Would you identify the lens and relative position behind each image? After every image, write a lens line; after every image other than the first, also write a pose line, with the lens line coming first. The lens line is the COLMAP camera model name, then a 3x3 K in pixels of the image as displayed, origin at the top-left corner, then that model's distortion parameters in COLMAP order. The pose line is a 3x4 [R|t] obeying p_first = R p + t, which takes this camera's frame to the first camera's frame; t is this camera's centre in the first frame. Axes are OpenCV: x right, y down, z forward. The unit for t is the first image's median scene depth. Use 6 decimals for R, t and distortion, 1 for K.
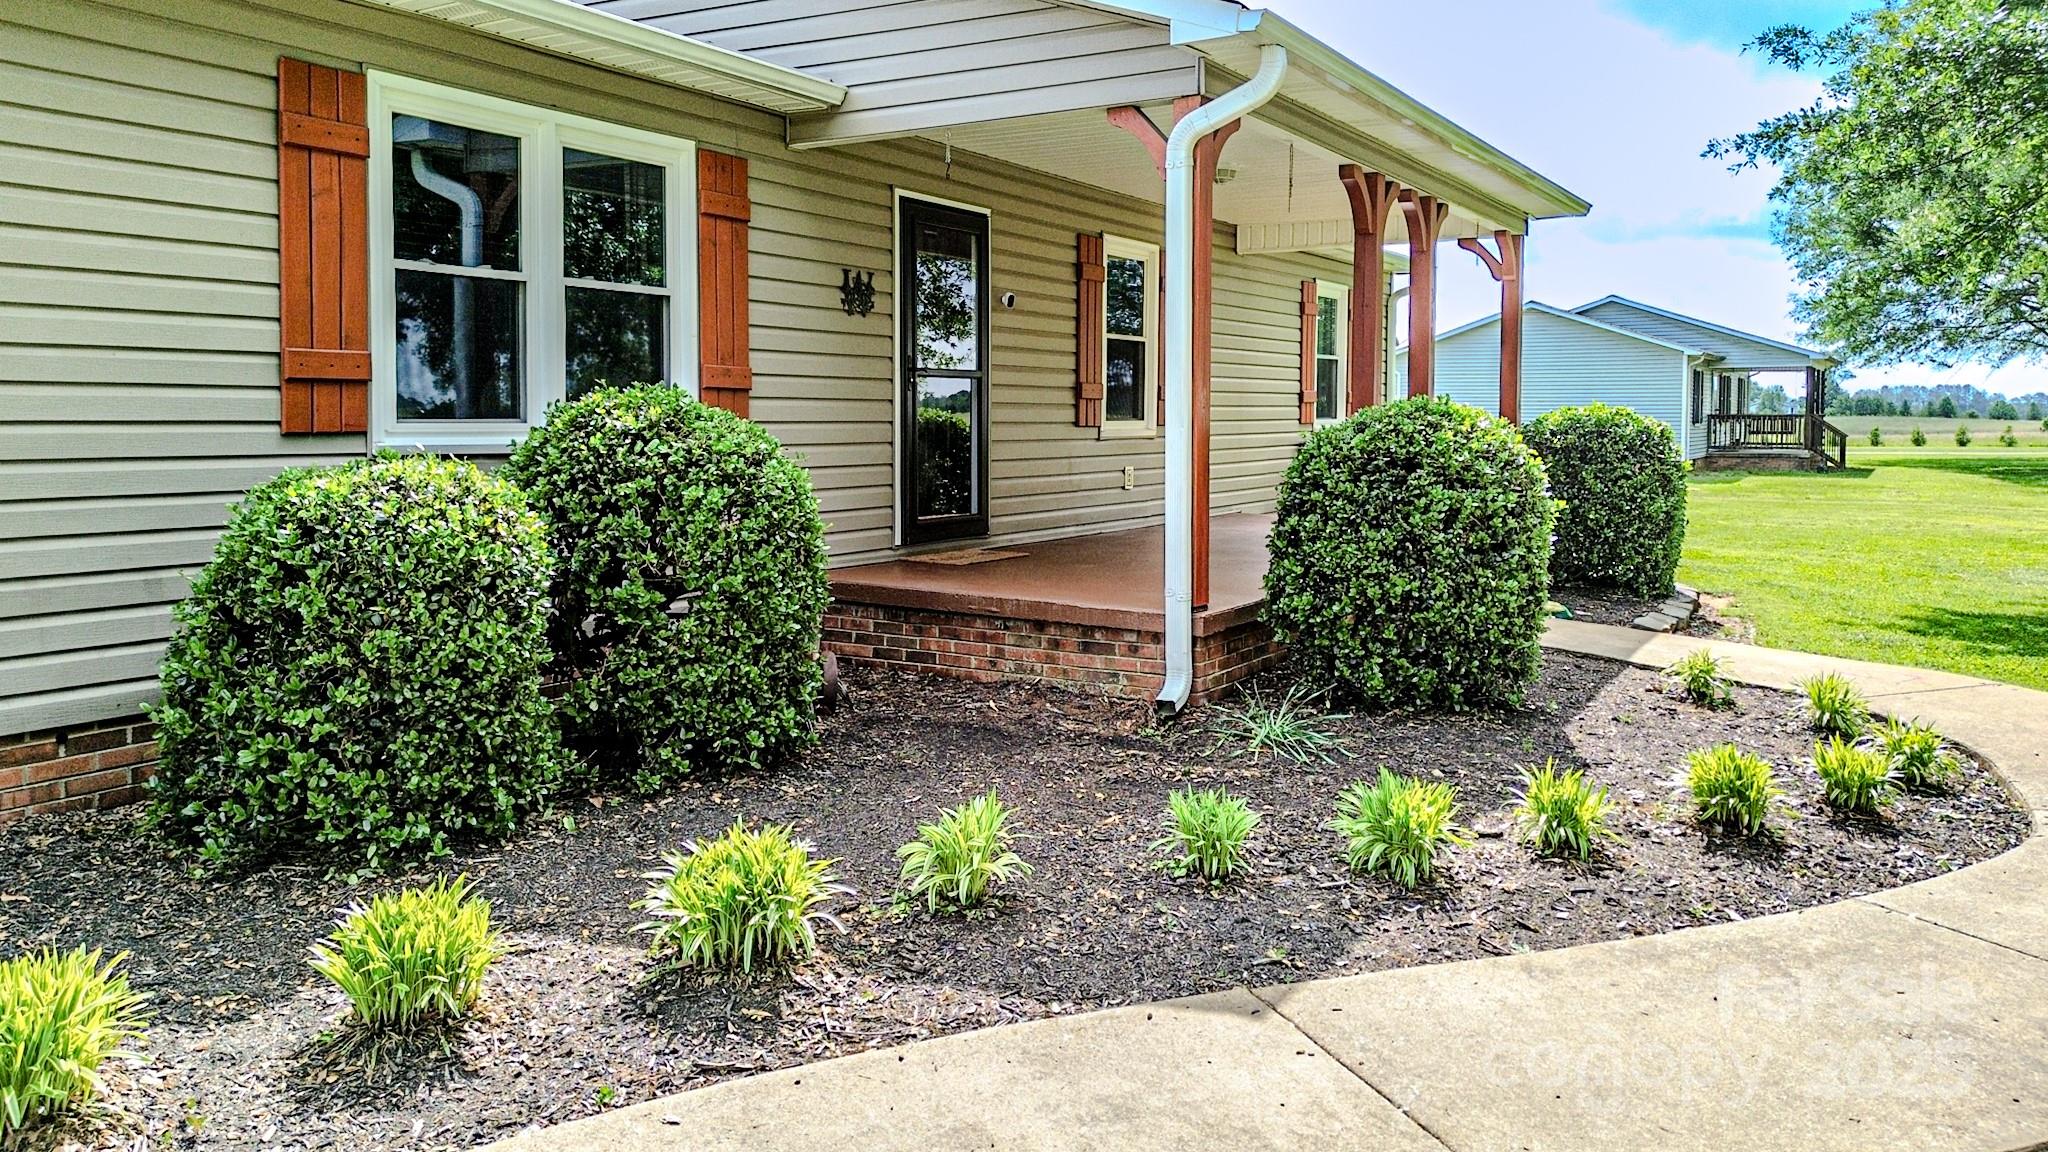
lens RADIAL K [[1479.4, 0, 1030.5], [0, 1479.4, 556.6], [0, 0, 1]] dist [0.035529, -0.012164]
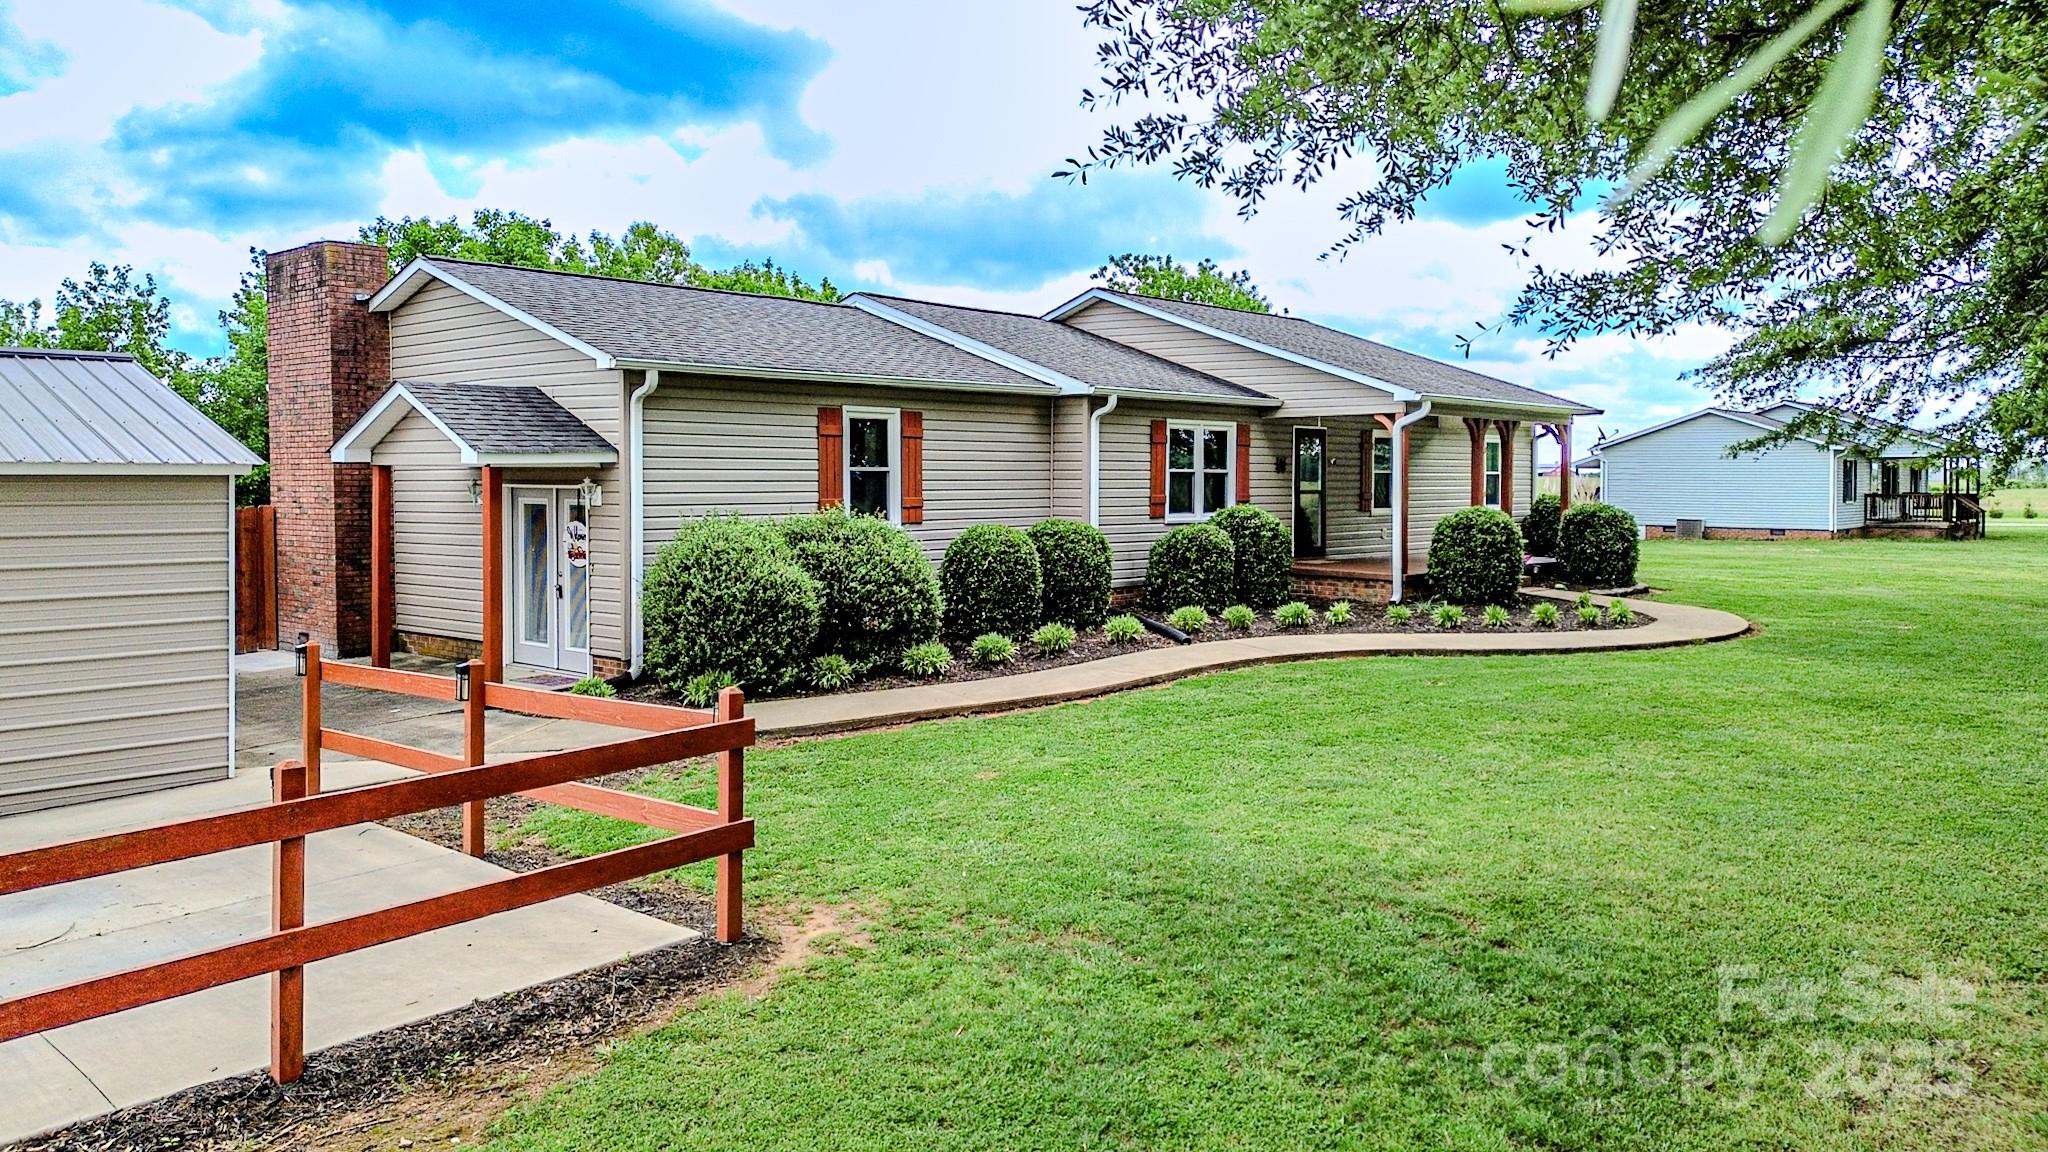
lens RADIAL K [[1479.4, 0, 988.1], [0, 1479.4, 538.3], [0, 0, 1]] dist [0.035529, -0.012164]
pose [[0.979504, 0.006741, -0.201312, -0.103456], [-0.018265, 0.998295, -0.055444, 0.135791], [0.200595, 0.057985, 0.977957, -2.005285]]
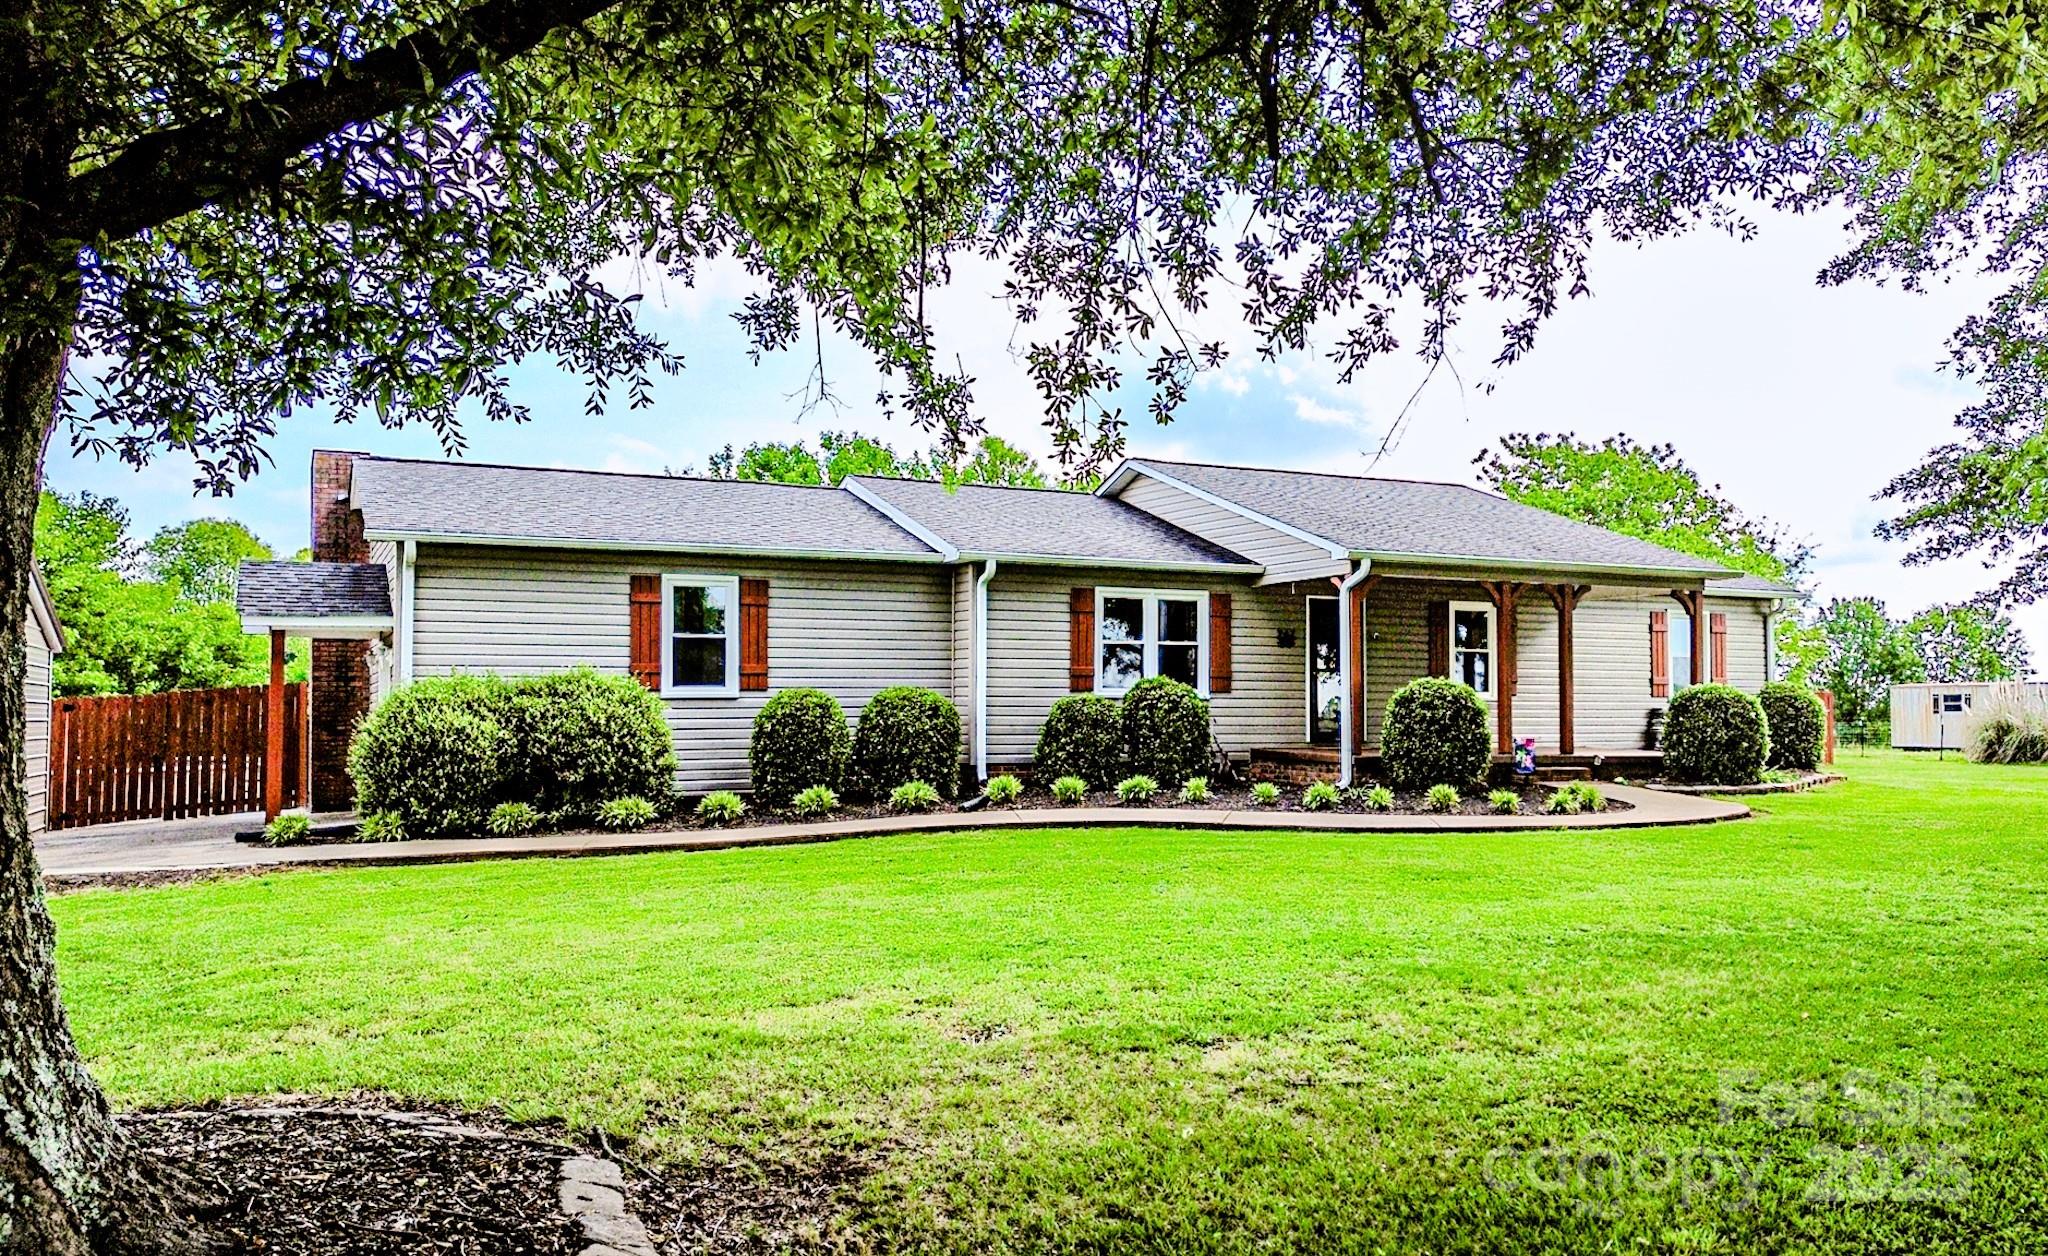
lens RADIAL K [[1554.1, 0, 1013.1], [0, 1554.1, 625.5], [0, 0, 1]] dist [0.044490, -0.002778]
pose [[0.828588, -0.030316, -0.559038, 1.069196], [-0.053712, 0.989622, -0.133277, 0.192847], [0.557277, 0.140458, 0.818361, -1.554809]]
